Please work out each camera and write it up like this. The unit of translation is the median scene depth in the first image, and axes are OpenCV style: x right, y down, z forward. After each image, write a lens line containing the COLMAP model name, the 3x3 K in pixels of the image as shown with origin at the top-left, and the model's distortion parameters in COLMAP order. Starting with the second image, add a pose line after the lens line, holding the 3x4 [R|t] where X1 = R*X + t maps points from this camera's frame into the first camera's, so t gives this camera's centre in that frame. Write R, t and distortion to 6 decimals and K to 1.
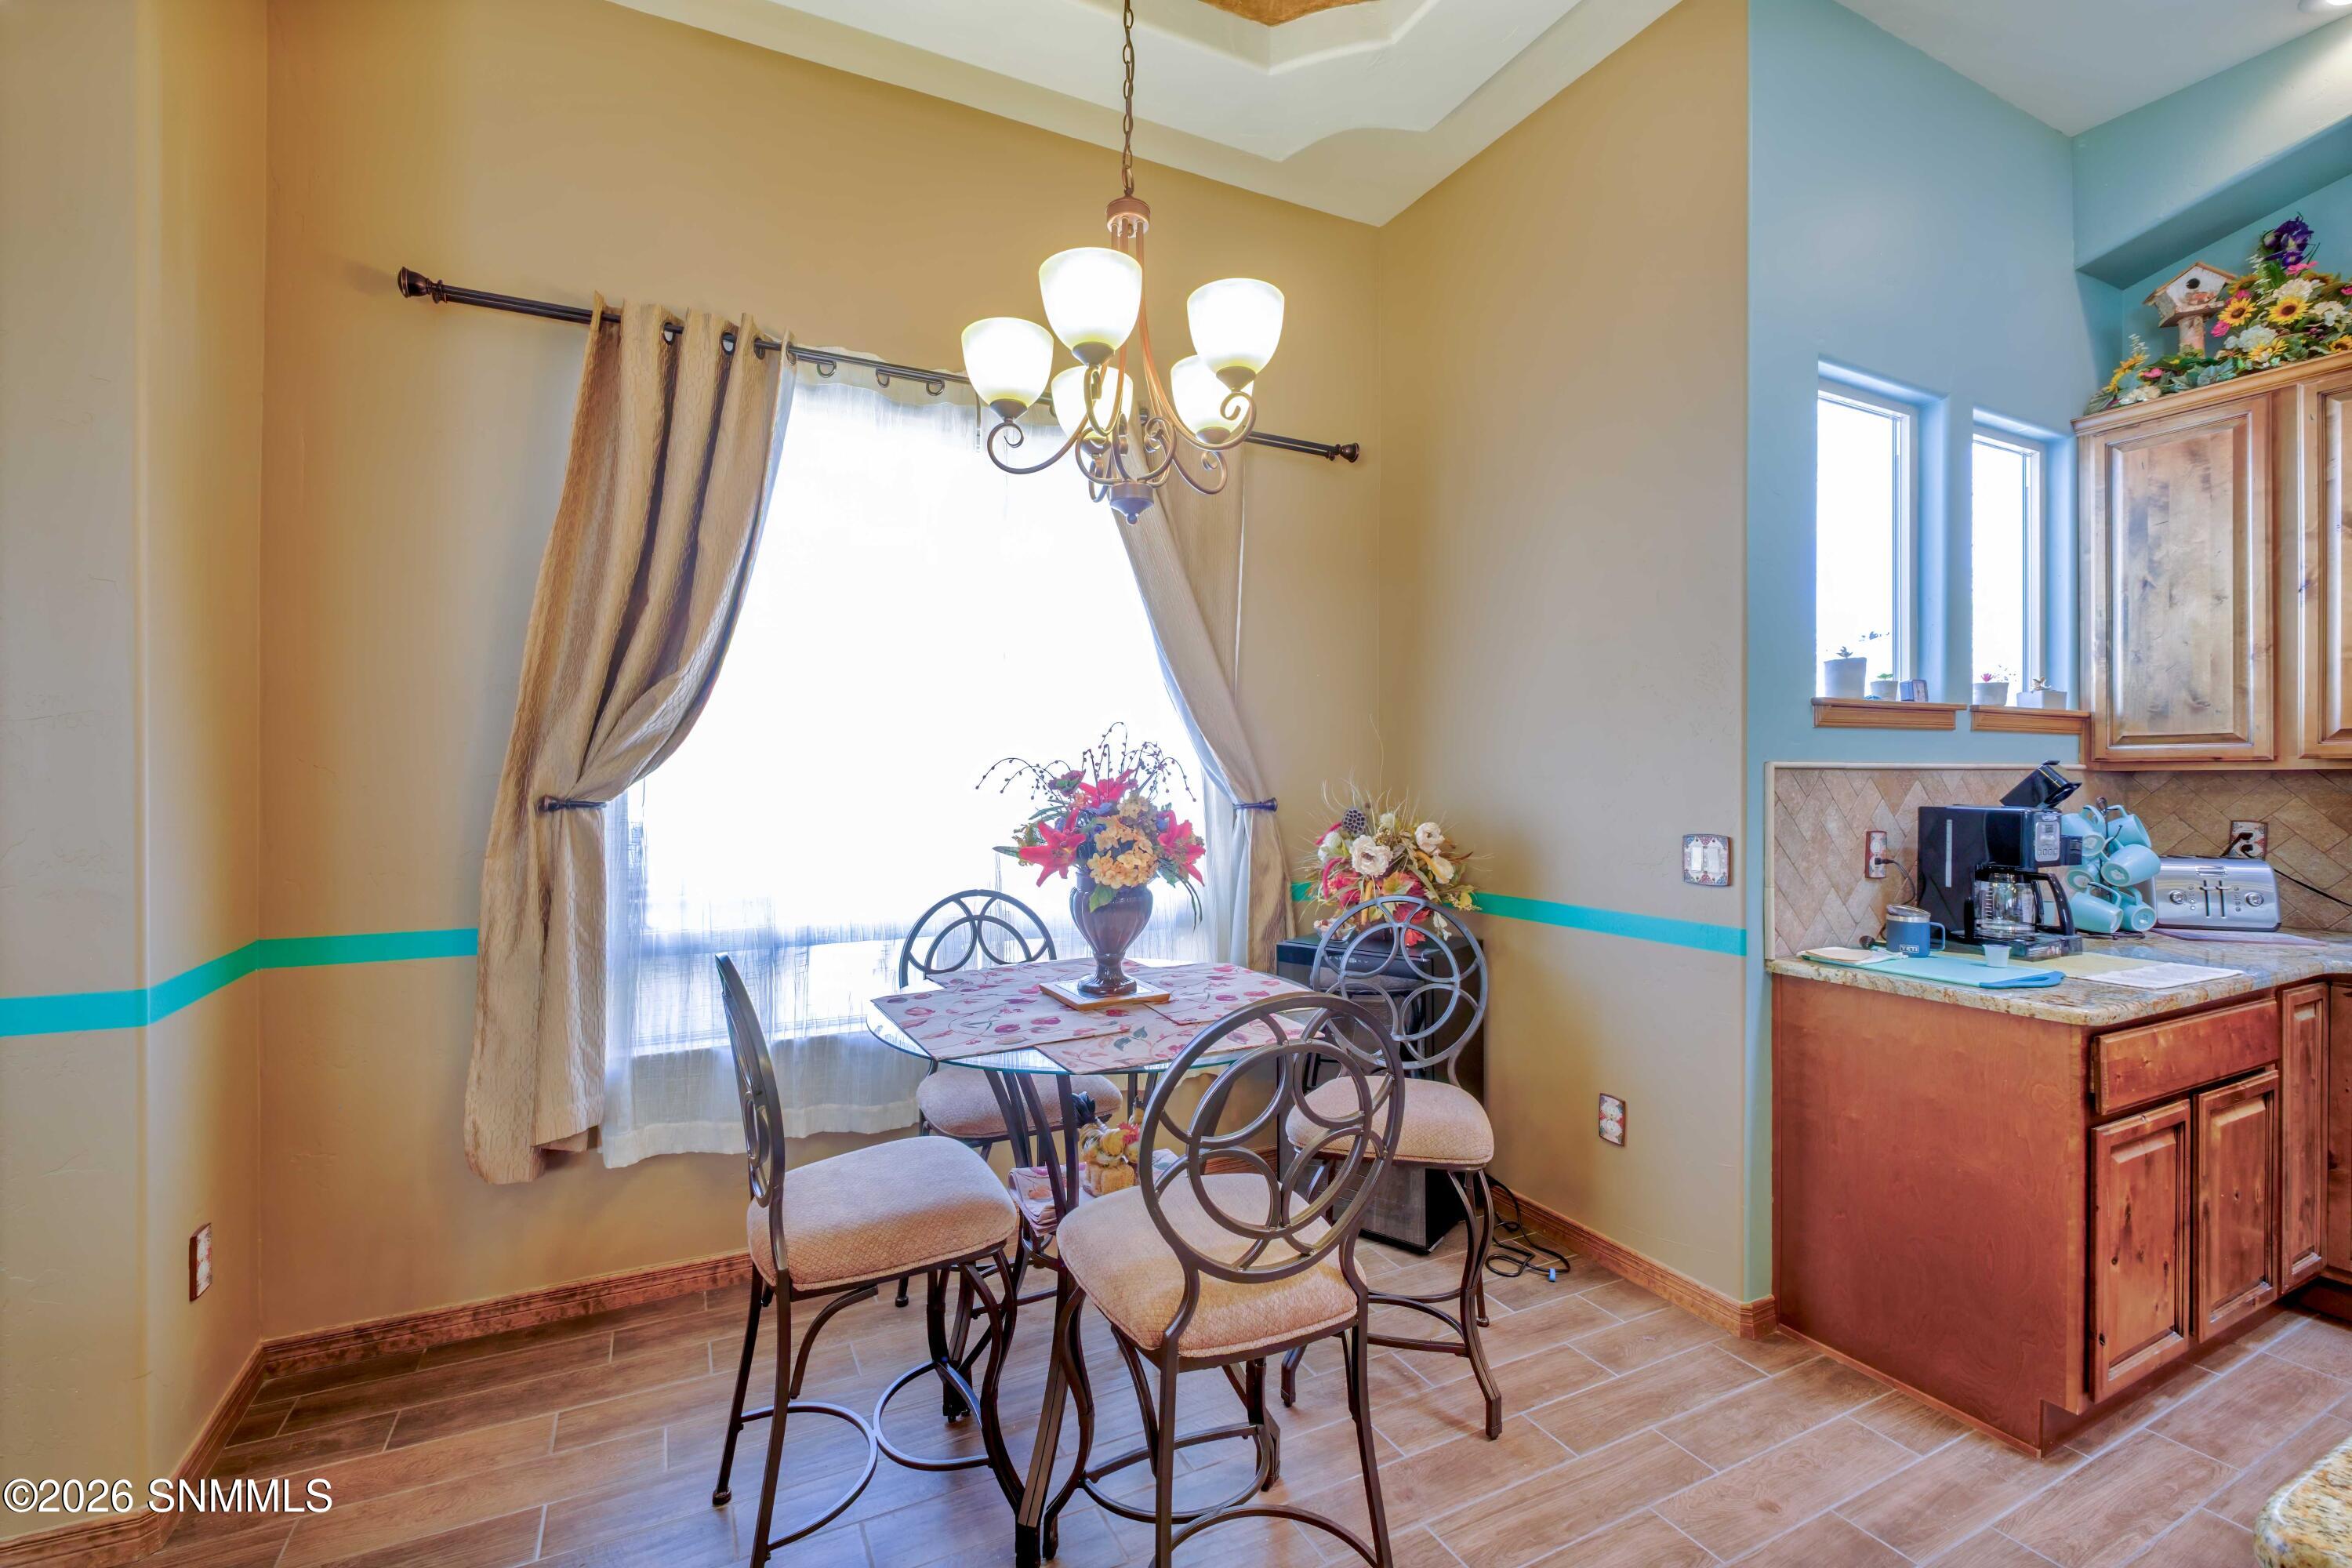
lens RADIAL K [[1023.6, 0, 1178.7], [0, 1023.6, 779.7], [0, 0, 1]] dist [0.007733, -0.005847]
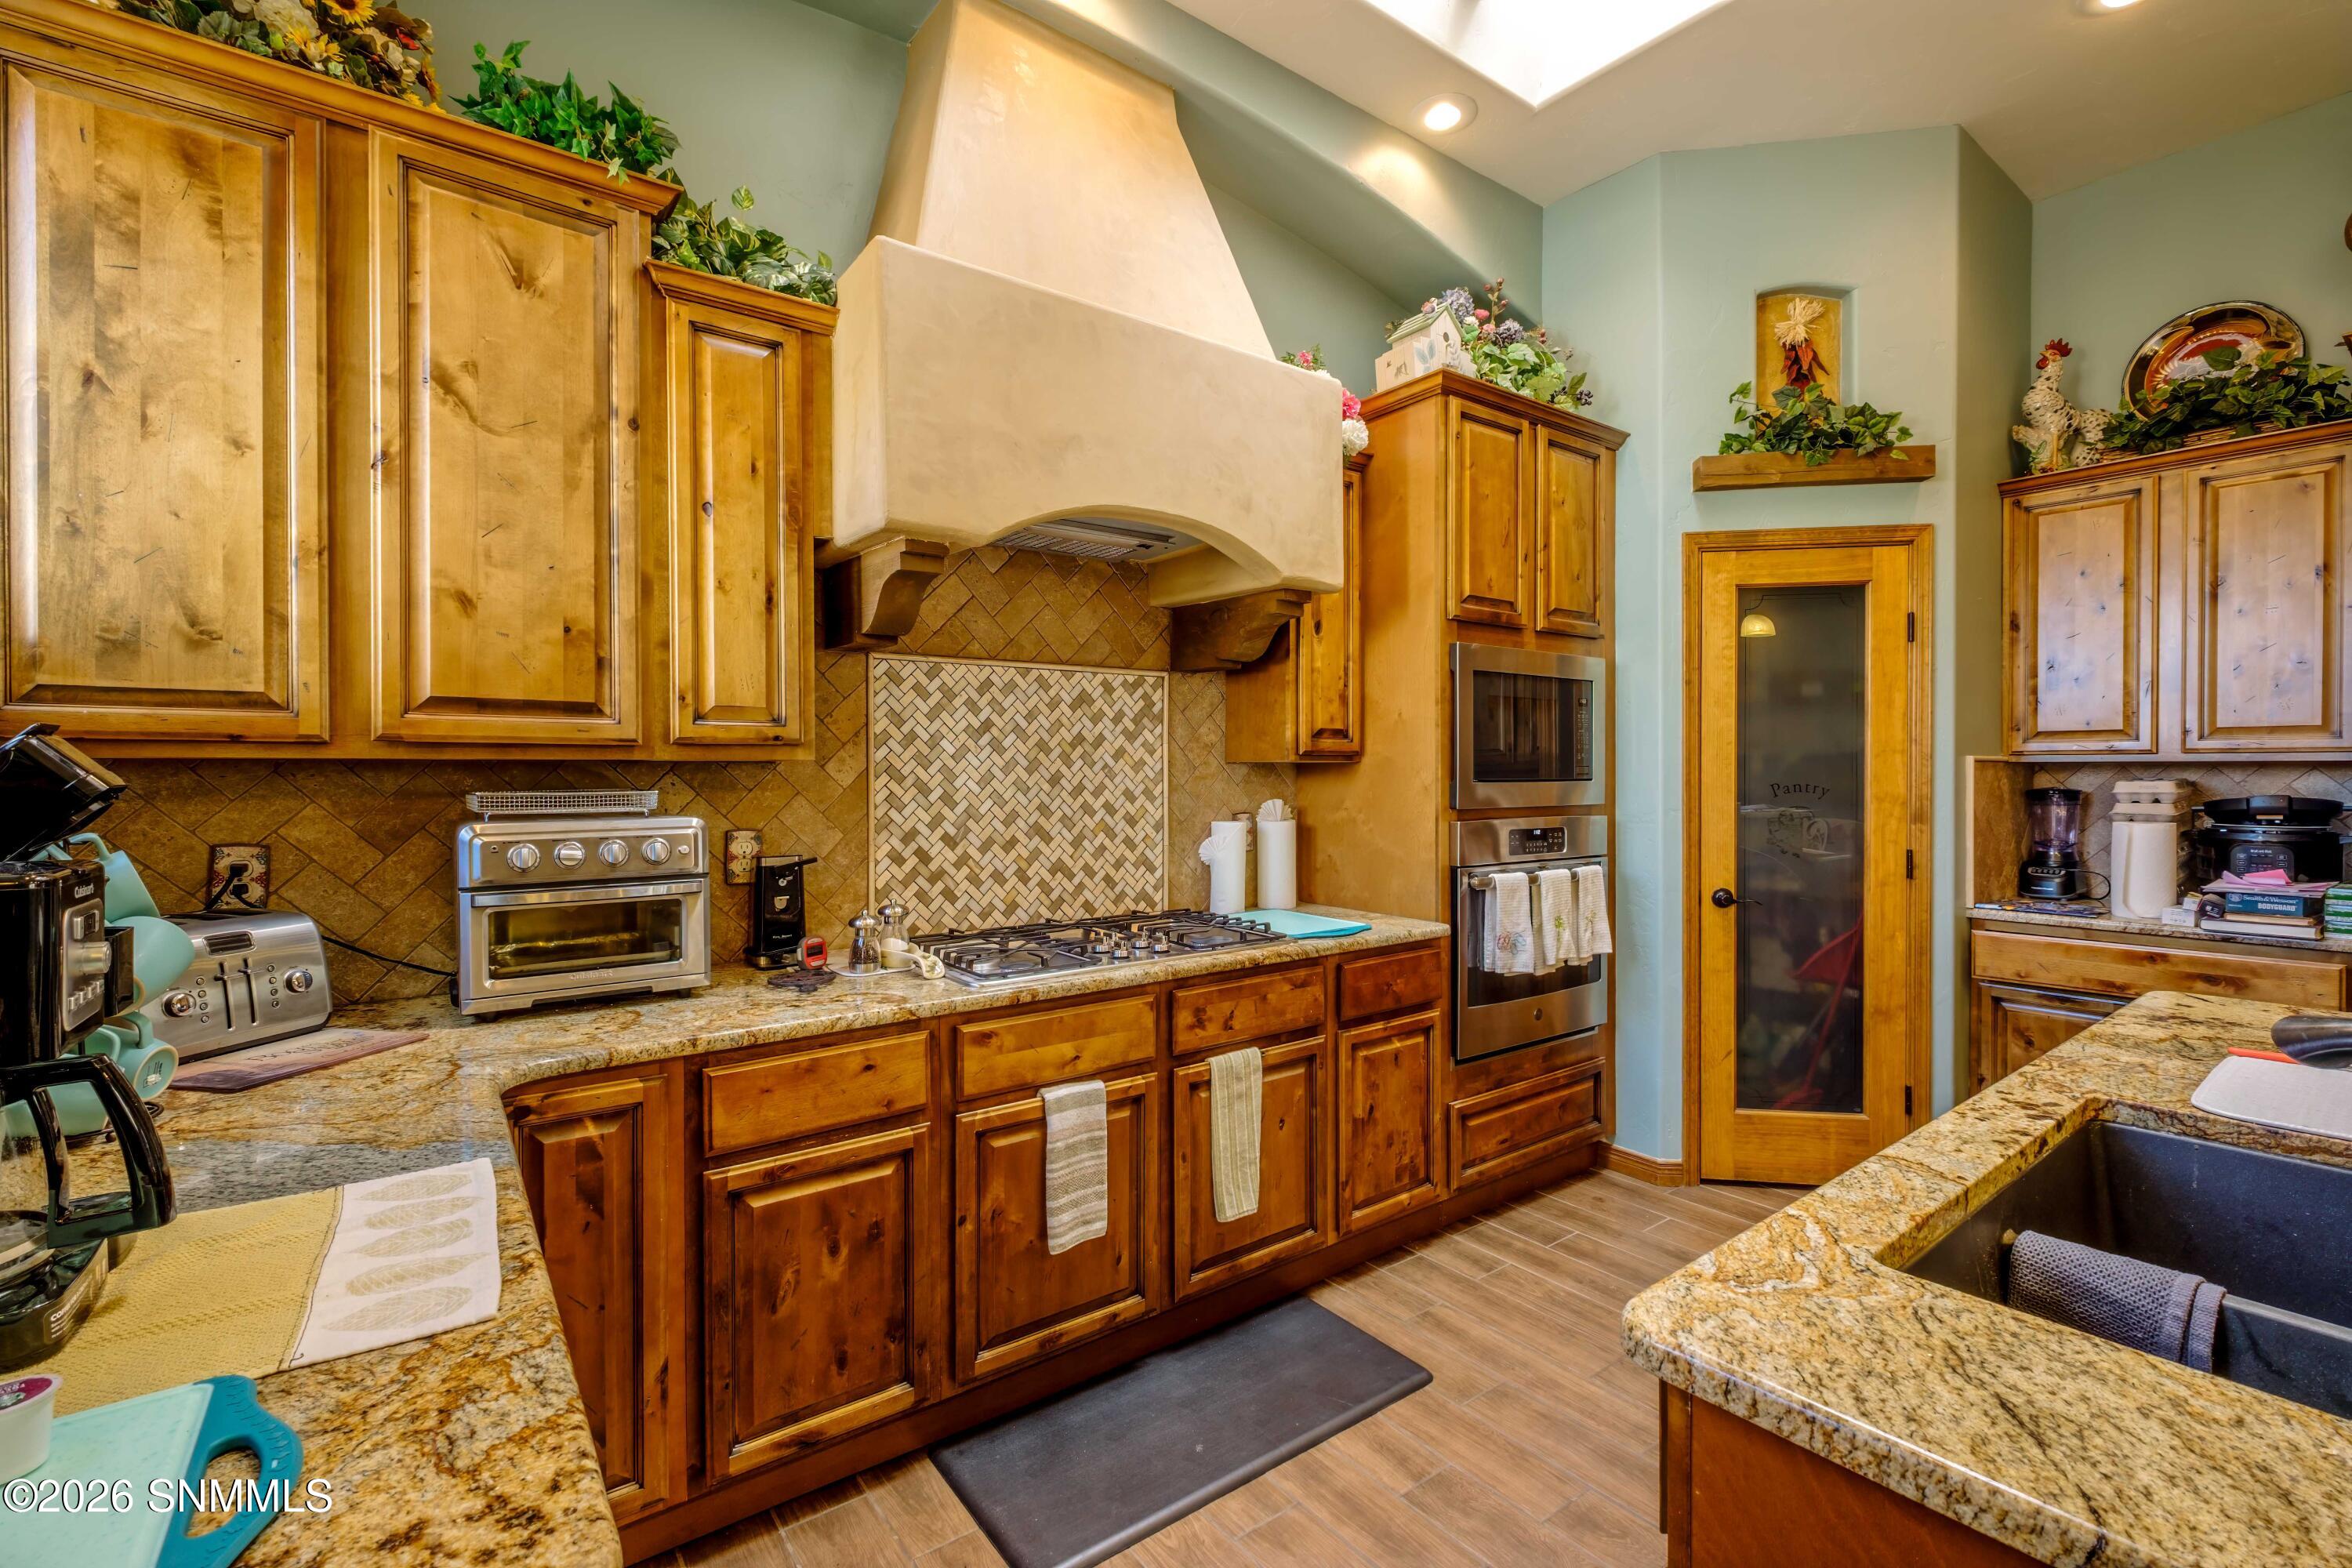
lens RADIAL K [[1023.6, 0, 1178.7], [0, 1023.6, 779.7], [0, 0, 1]] dist [0.007733, -0.005847]
pose [[-0.174581, -0.009156, 0.984600, 0.411937], [0.000960, 0.999955, 0.009469, -0.002749], [-0.984642, 0.002598, -0.174564, 0.644068]]
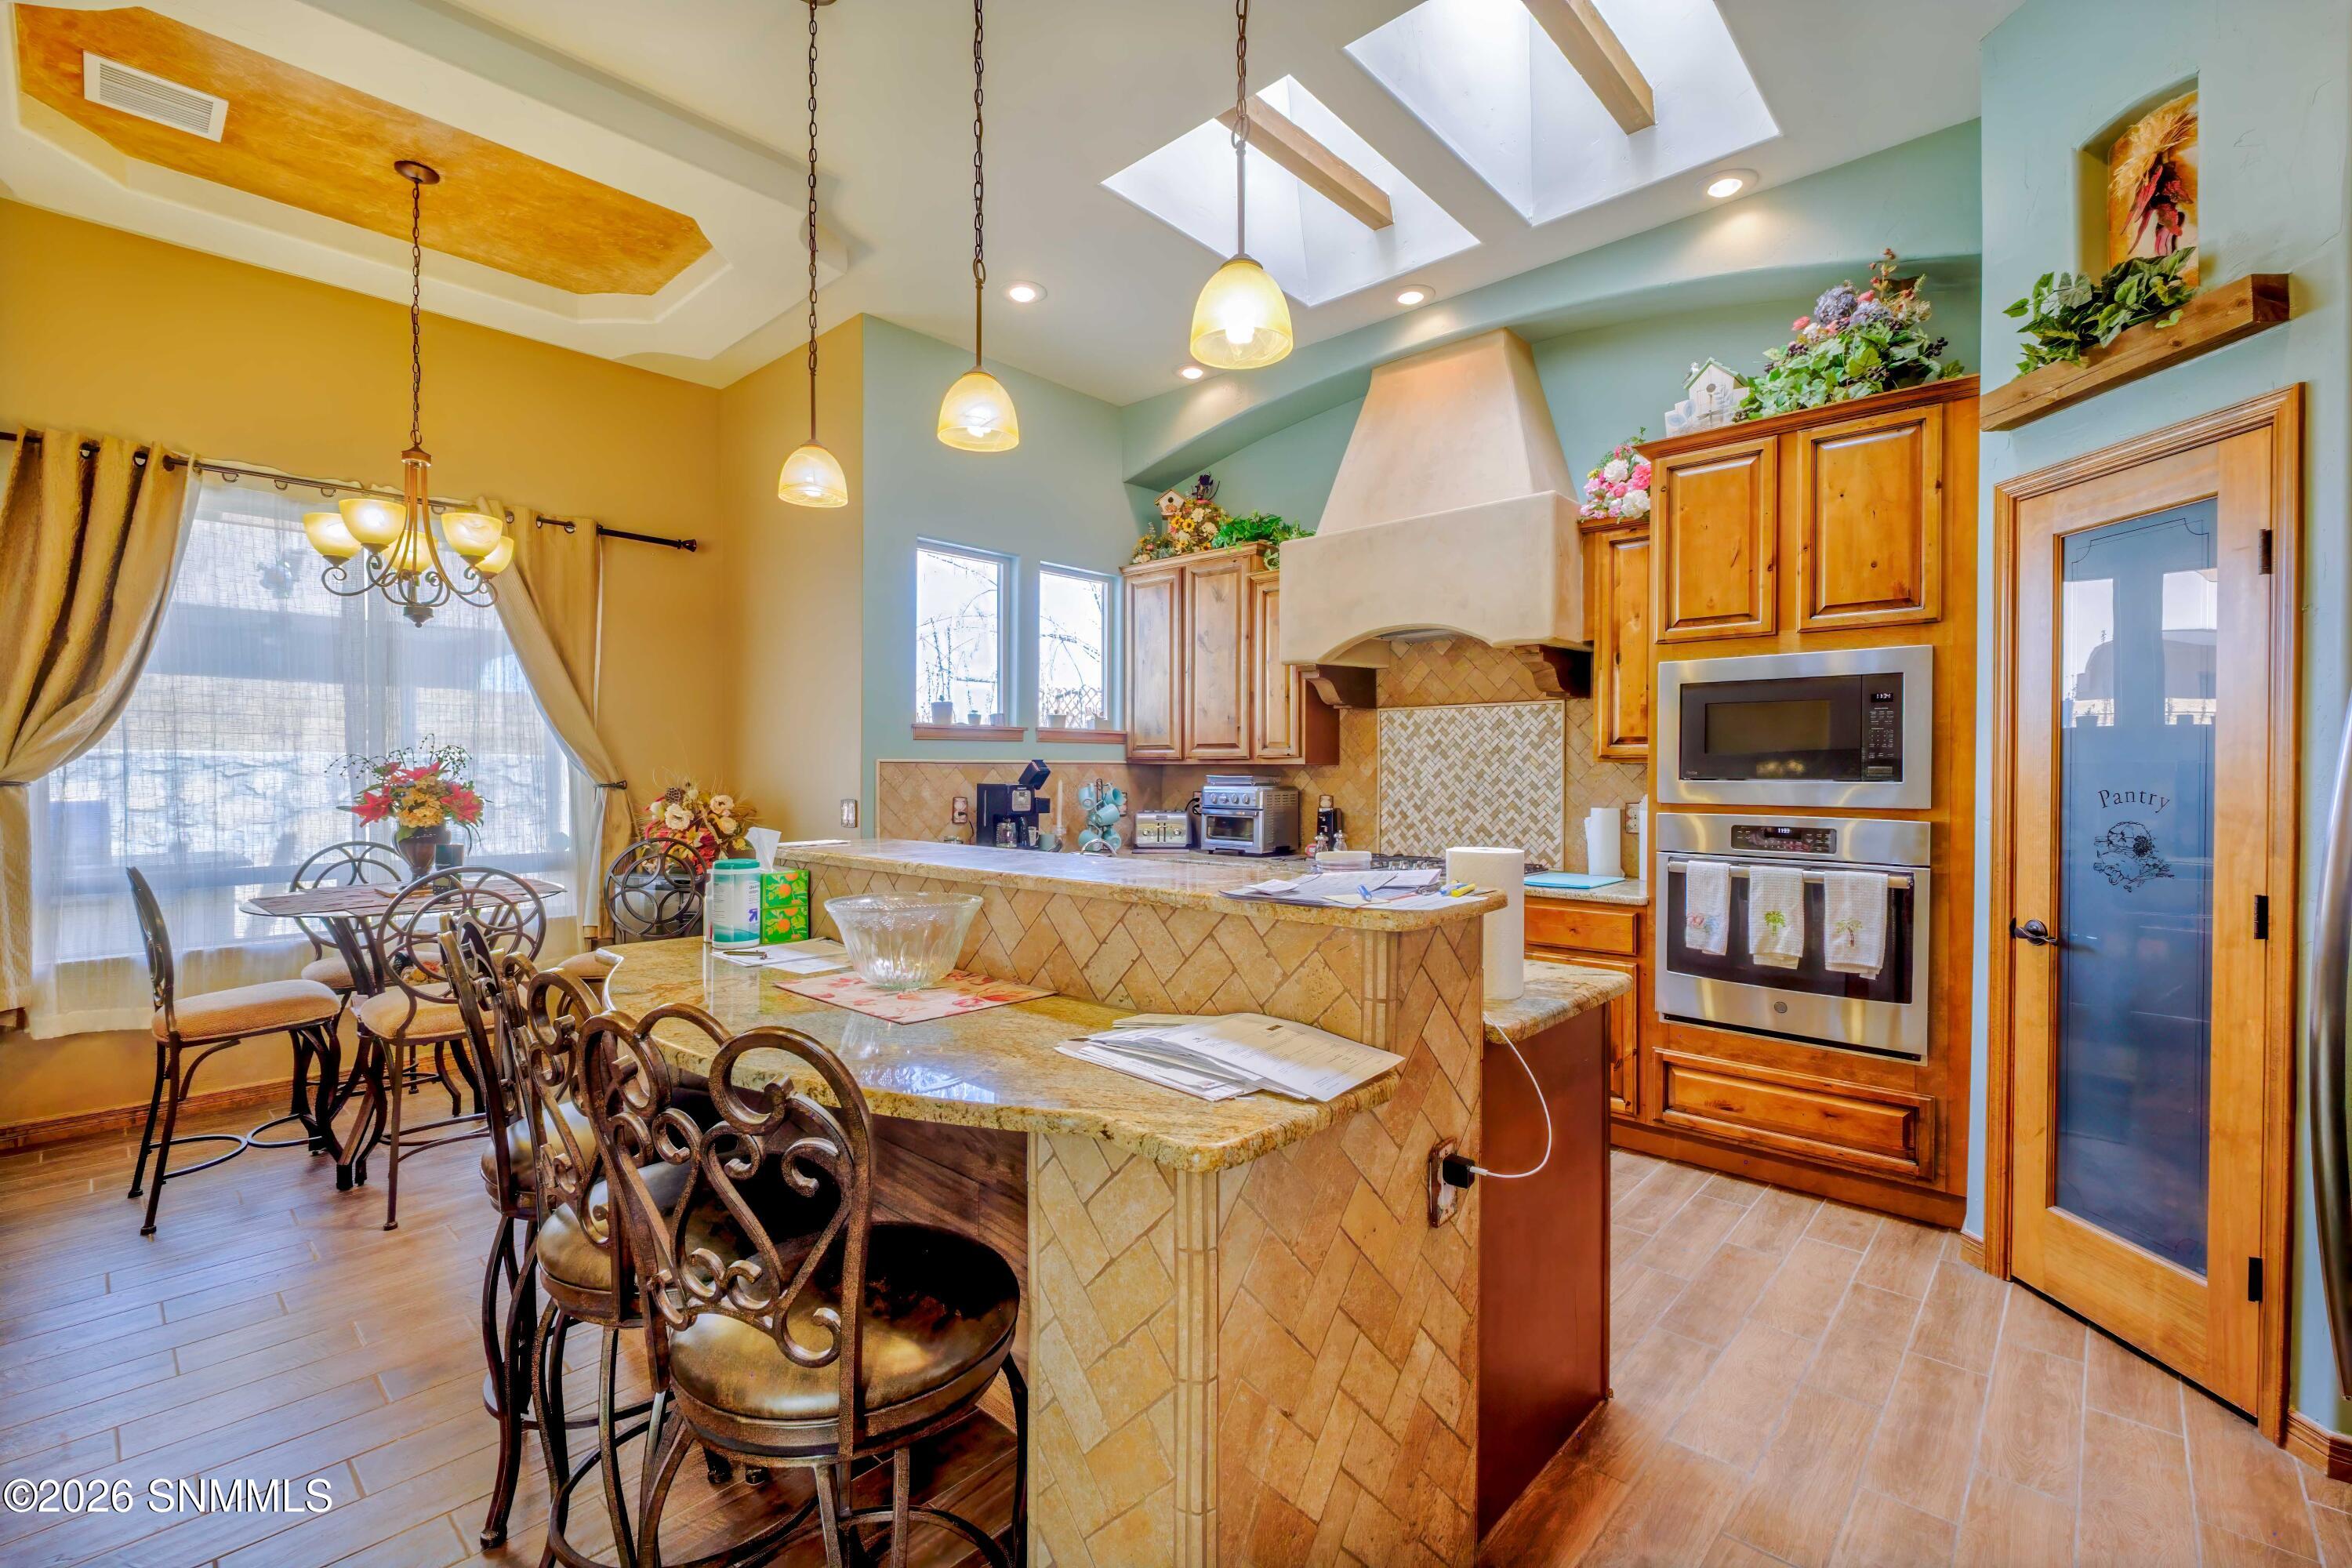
lens RADIAL K [[1023.6, 0, 1178.7], [0, 1023.6, 779.7], [0, 0, 1]] dist [0.007733, -0.005847]
pose [[0.936102, -0.000671, 0.351728, 0.402945], [-0.003267, 0.999938, 0.010604, -0.001254], [-0.351713, -0.011075, 0.936042, -0.829619]]
